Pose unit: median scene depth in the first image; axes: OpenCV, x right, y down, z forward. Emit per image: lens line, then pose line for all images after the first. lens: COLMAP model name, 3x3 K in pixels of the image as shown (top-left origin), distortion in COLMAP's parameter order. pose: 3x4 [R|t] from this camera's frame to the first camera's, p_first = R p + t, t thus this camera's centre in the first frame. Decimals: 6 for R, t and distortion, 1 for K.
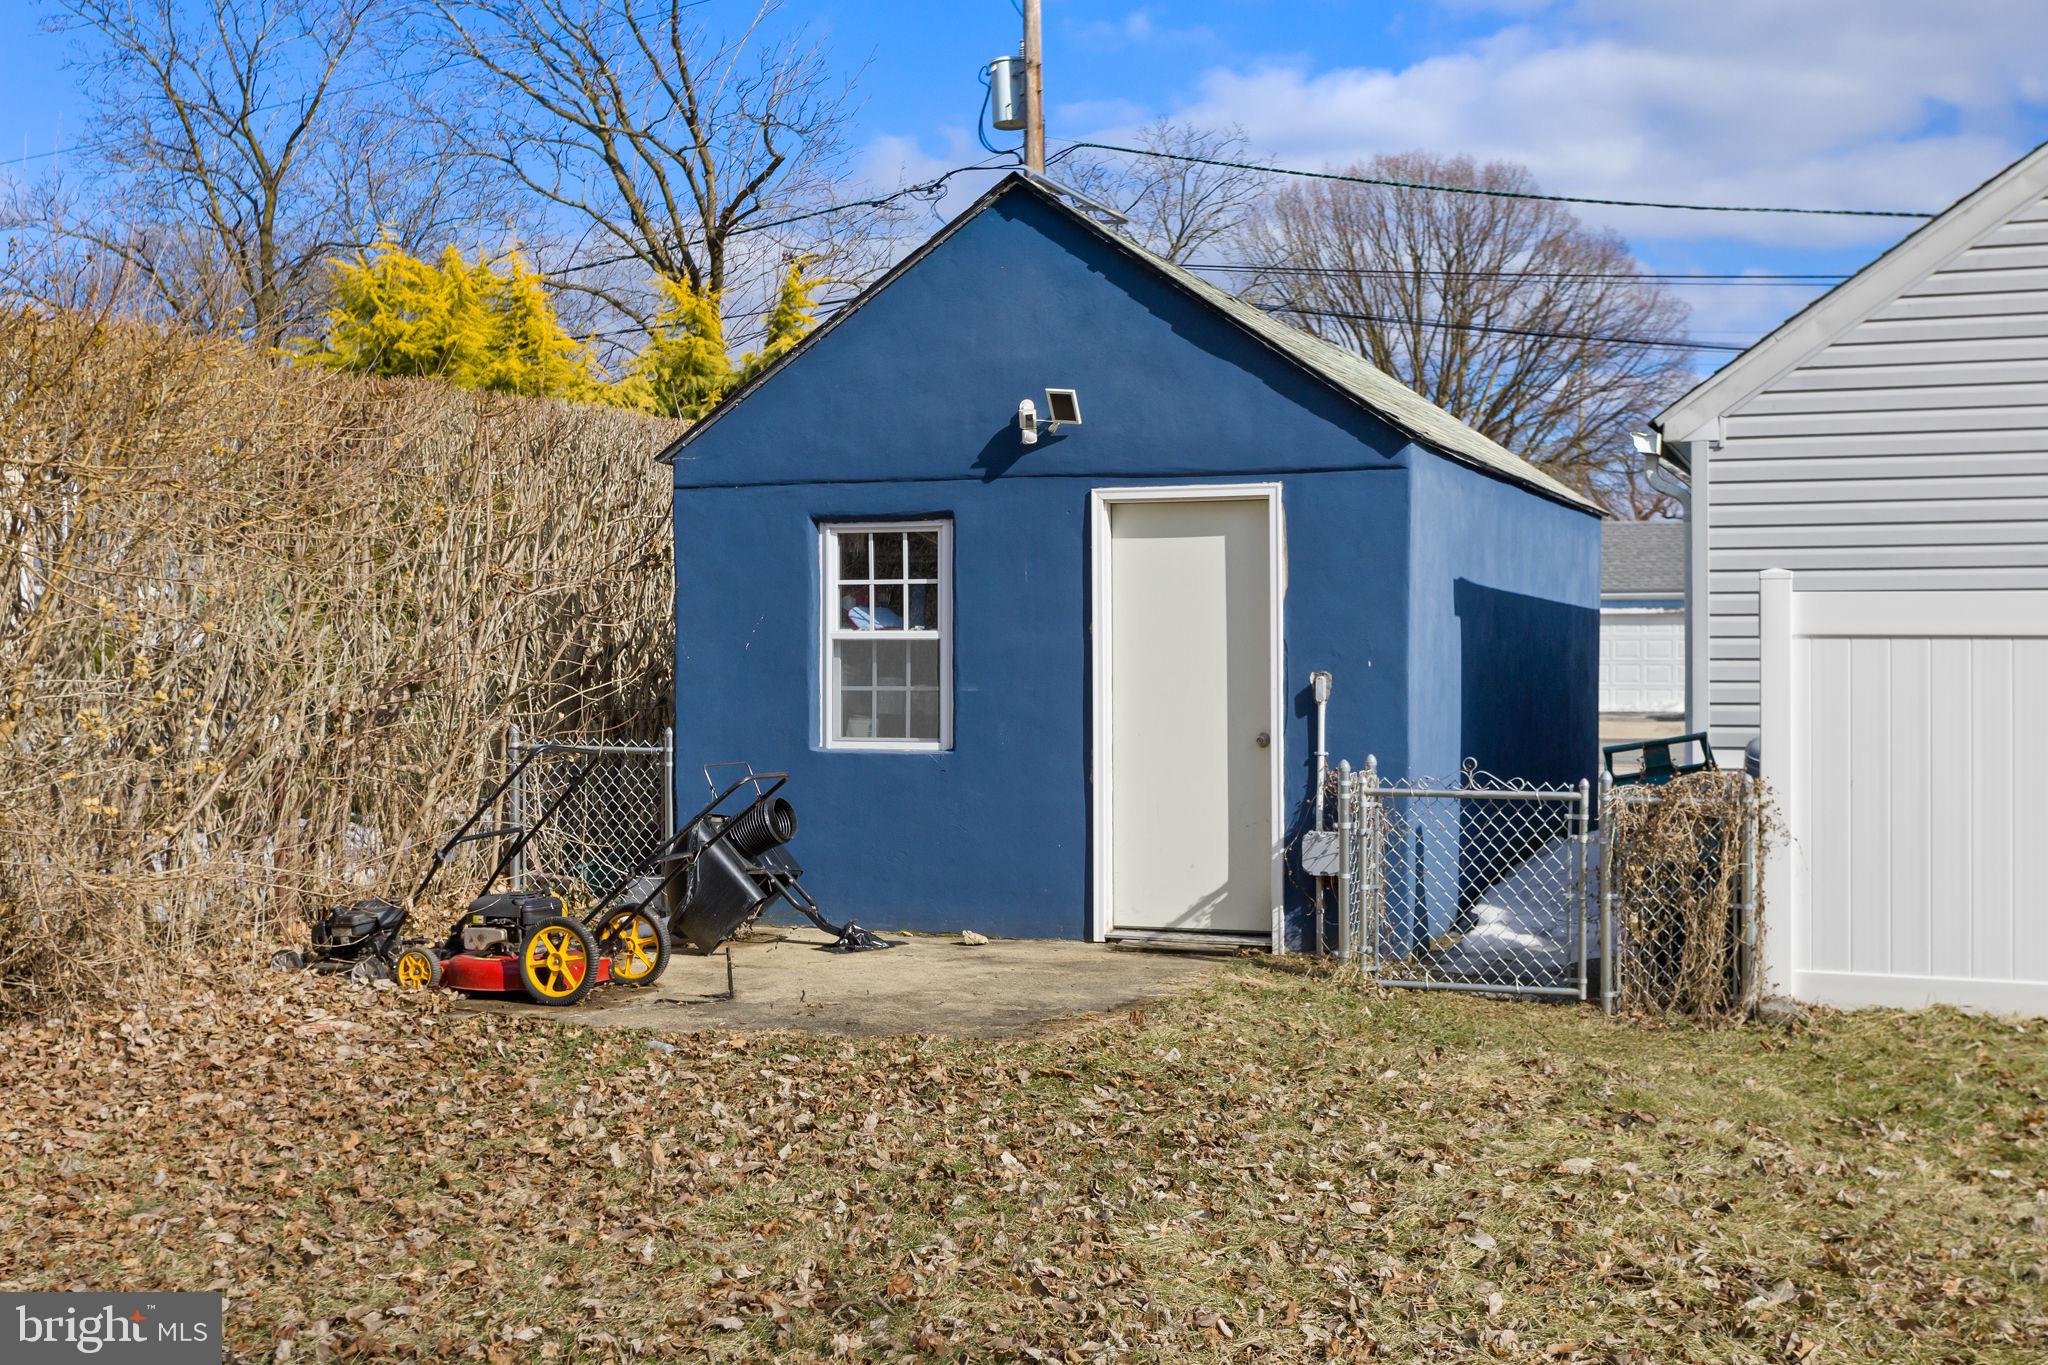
lens RADIAL K [[2376.2, 0, 1024.0], [0, 2376.2, 682.5], [0, 0, 1]] dist [0.016160, 0.006724]
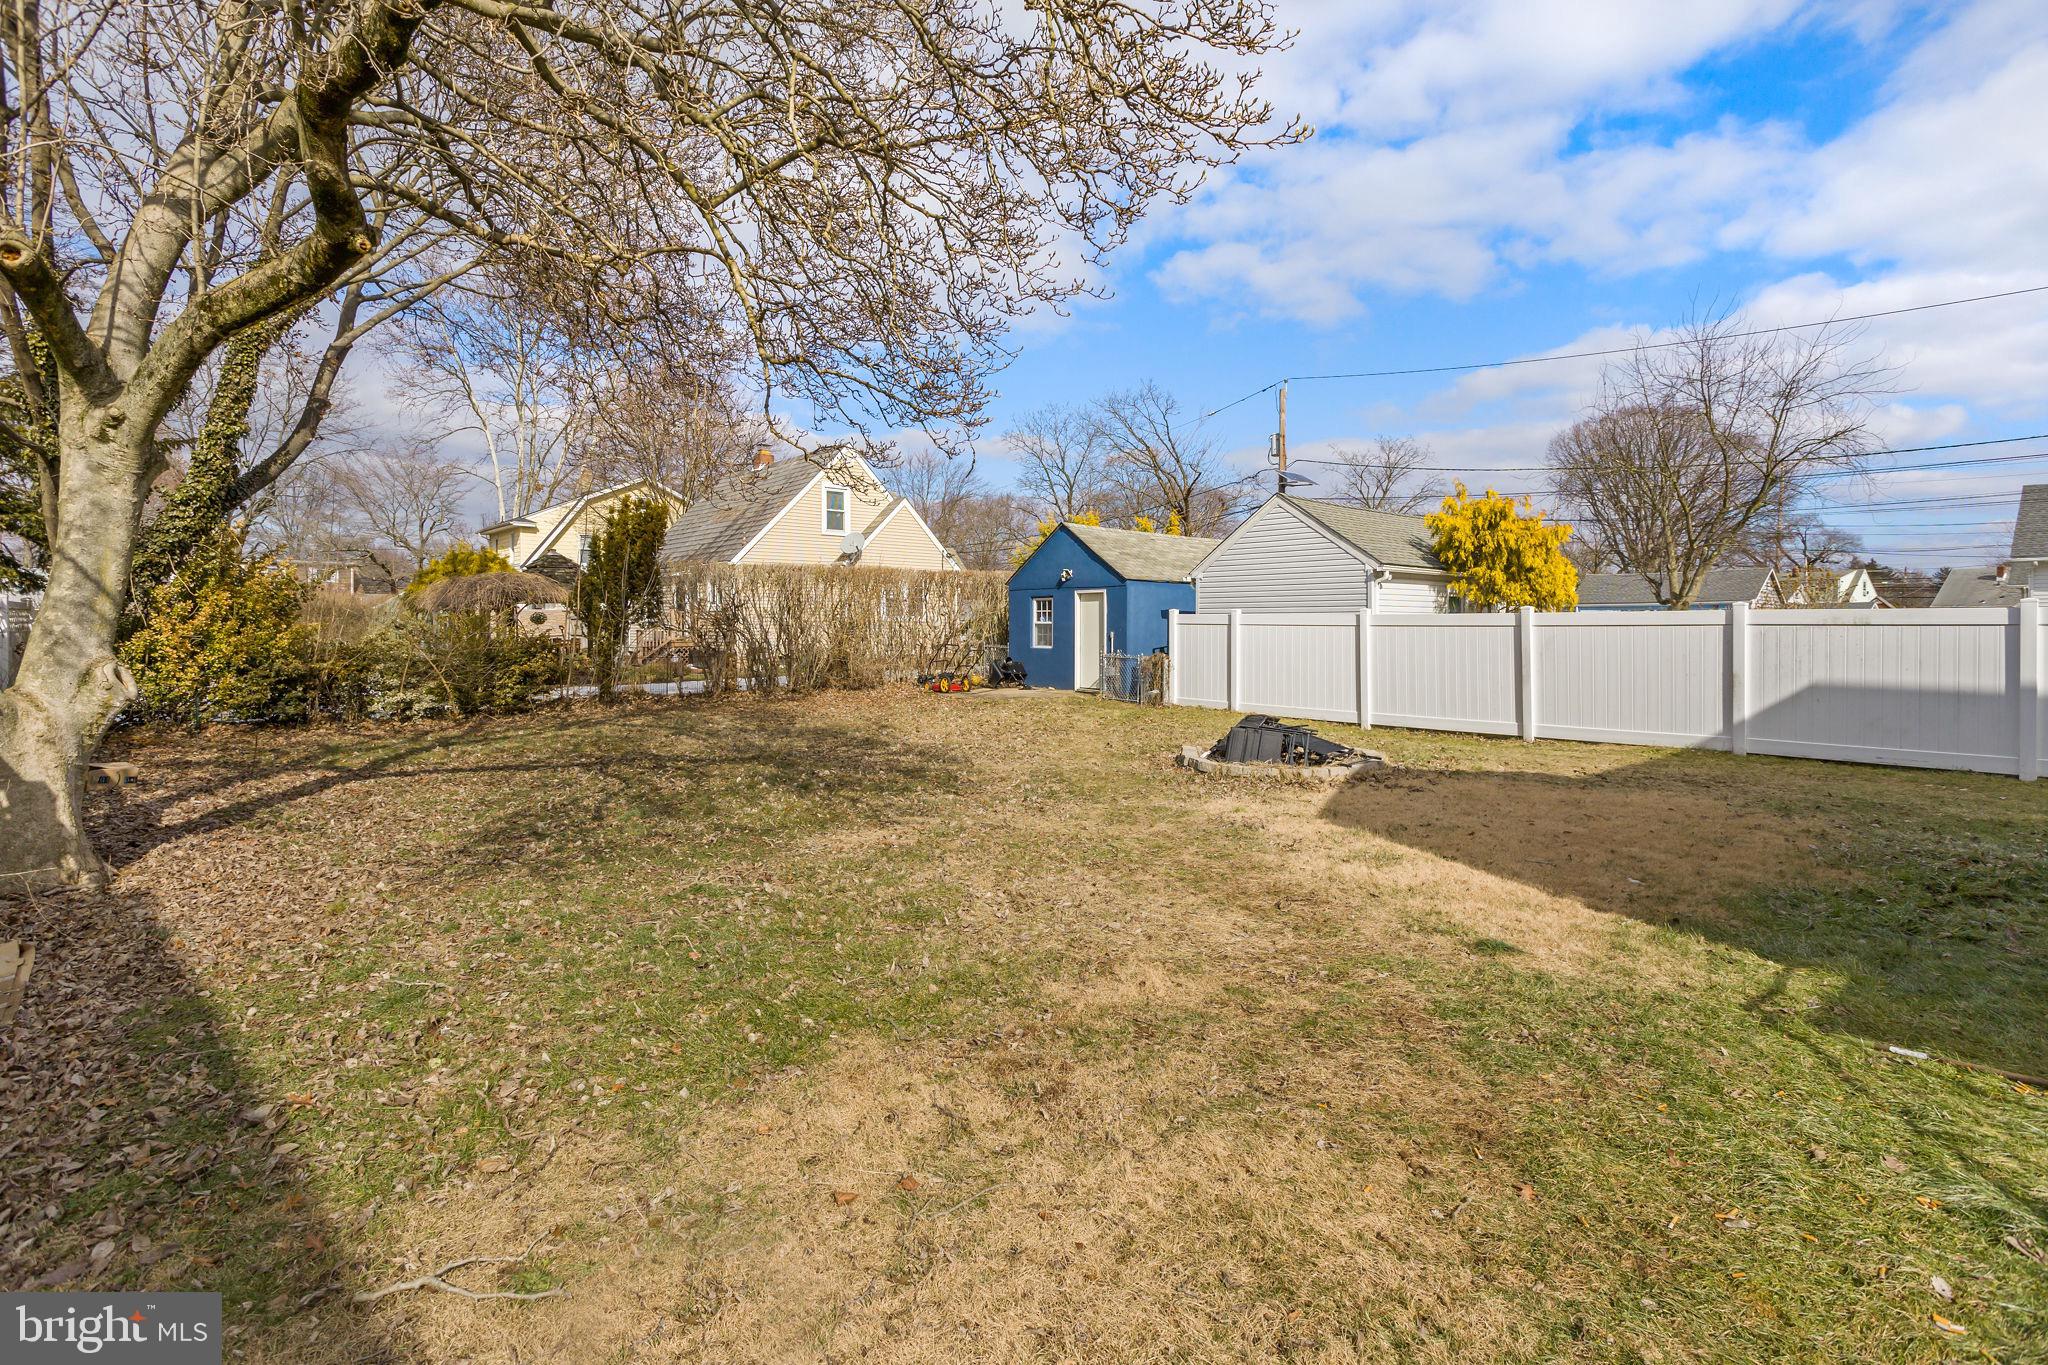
lens RADIAL K [[972.8, 0, 1024.0], [0, 972.8, 682.5], [0, 0, 1]] dist [-0.001250, -0.000291]
pose [[0.874729, 0.035092, -0.483340, 0.836288], [-0.014656, 0.998834, 0.045993, 0.009239], [0.484390, -0.033148, 0.874224, -0.663900]]
